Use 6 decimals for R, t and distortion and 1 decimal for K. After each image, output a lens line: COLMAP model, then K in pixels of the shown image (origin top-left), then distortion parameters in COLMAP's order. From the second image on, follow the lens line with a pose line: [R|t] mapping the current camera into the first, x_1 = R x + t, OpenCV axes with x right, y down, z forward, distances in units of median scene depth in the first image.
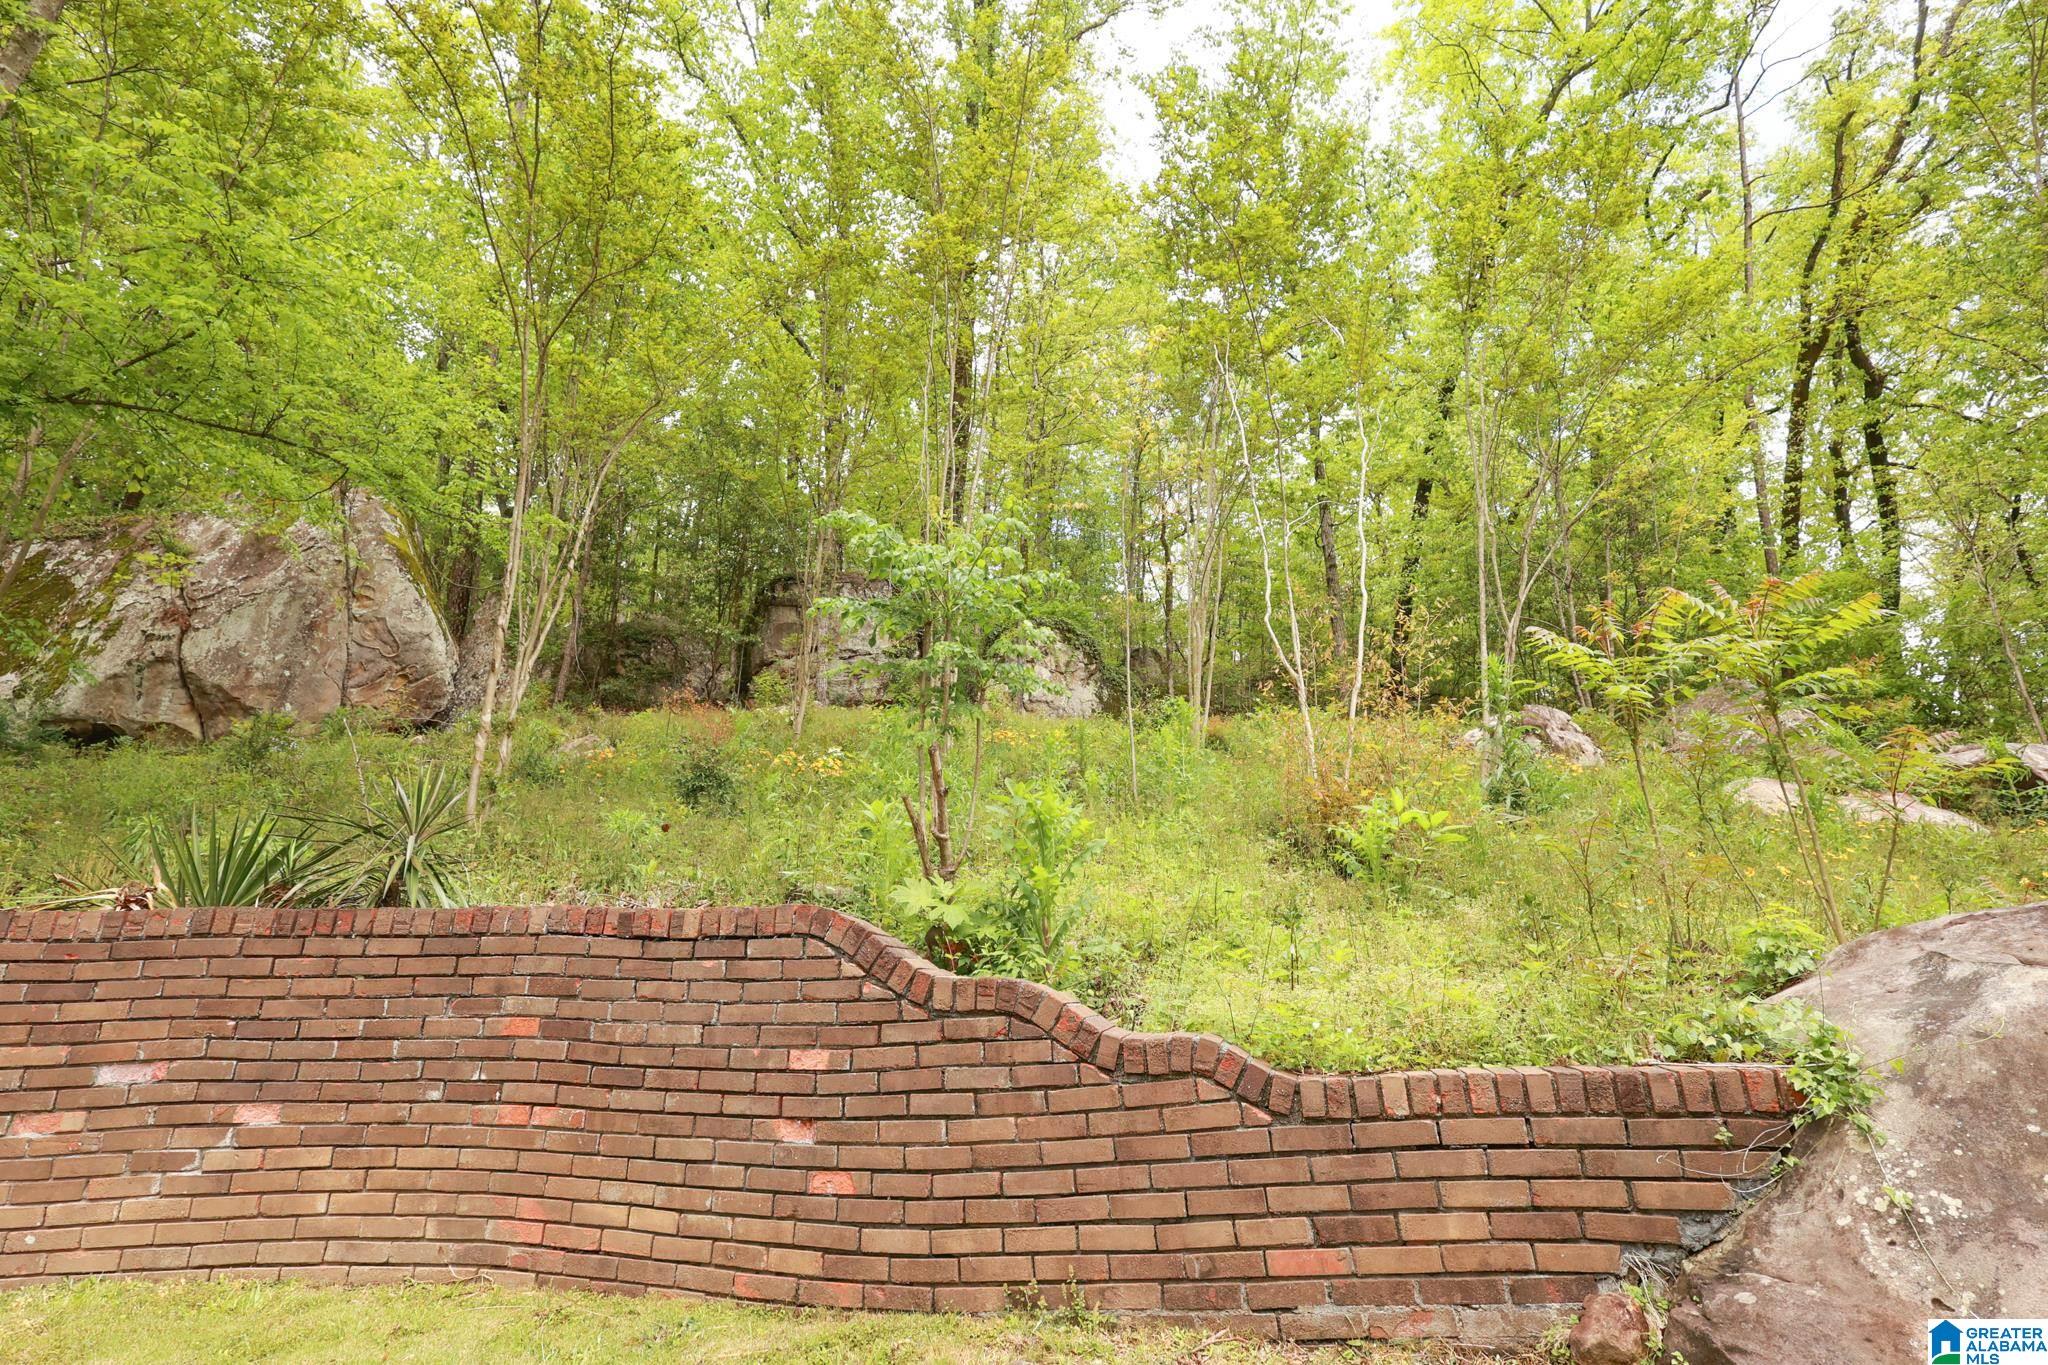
lens RADIAL K [[975.1, 0, 1024.0], [0, 975.1, 682.5], [0, 0, 1]] dist [0.002153, 0.000178]
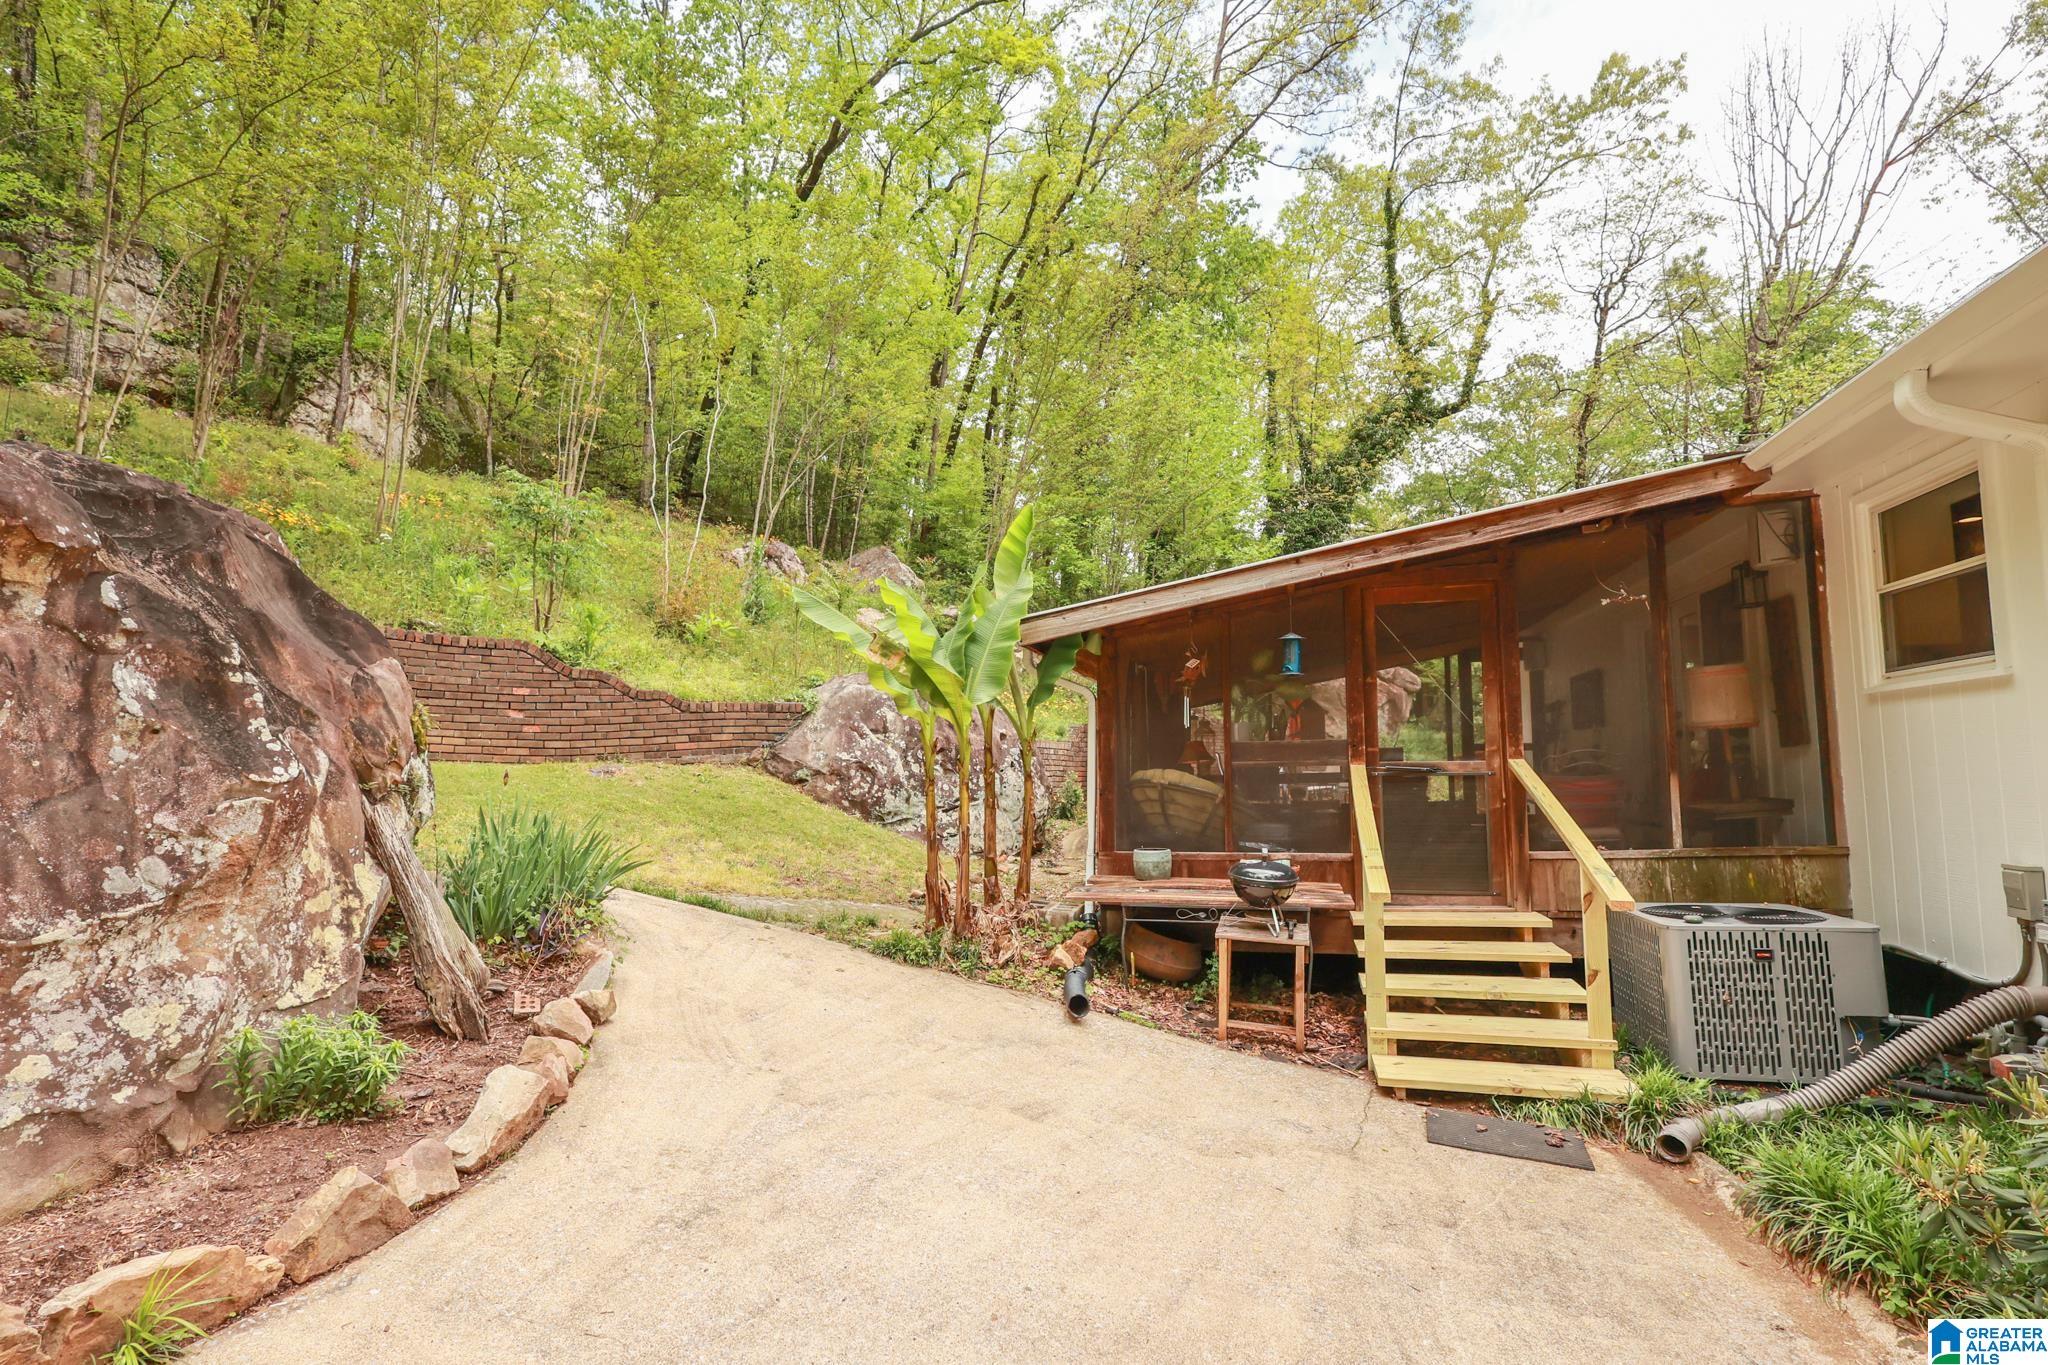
lens RADIAL K [[975.1, 0, 1024.0], [0, 975.1, 682.5], [0, 0, 1]] dist [0.002153, 0.000178]
pose [[0.730703, 0.069197, 0.679179, -1.194741], [-0.240055, 0.957361, 0.160727, -0.508760], [-0.639098, -0.280484, 0.716158, -2.215893]]
